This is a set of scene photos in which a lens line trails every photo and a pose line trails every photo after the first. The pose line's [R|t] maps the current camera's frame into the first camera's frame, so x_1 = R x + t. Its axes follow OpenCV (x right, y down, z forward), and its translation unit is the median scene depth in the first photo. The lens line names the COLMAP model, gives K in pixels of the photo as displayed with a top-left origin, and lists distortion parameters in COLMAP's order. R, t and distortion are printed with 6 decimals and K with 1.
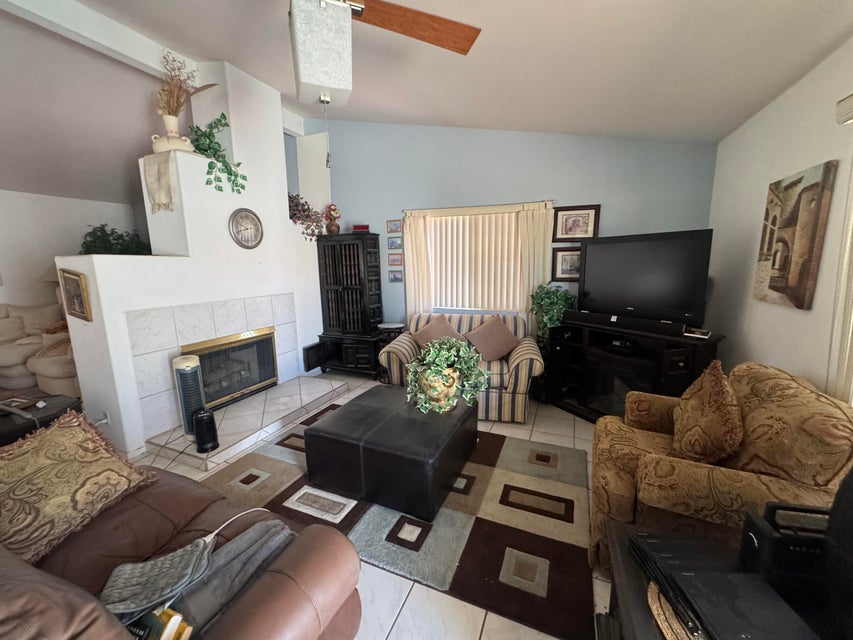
lens RADIAL K [[341.2, 0, 423.3], [0, 341.2, 321.6], [0, 0, 1]] dist [-0.001135, 0.000091]
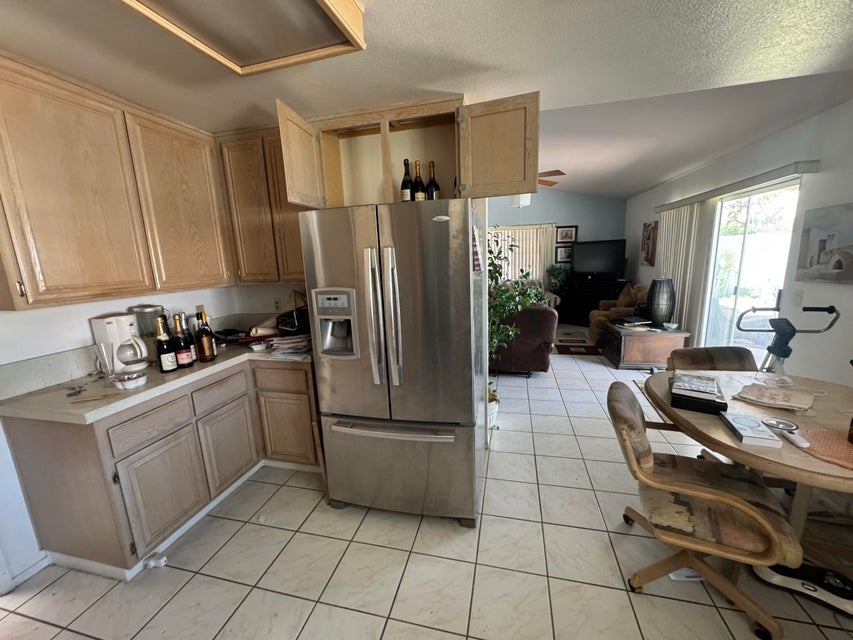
lens RADIAL K [[341.2, 0, 423.3], [0, 341.2, 321.6], [0, 0, 1]] dist [-0.001135, 0.000091]
pose [[0.985879, -0.049678, 0.159920, -0.775073], [0.047759, 0.998734, 0.015821, 0.167120], [-0.160503, -0.007960, 0.987003, -0.915561]]
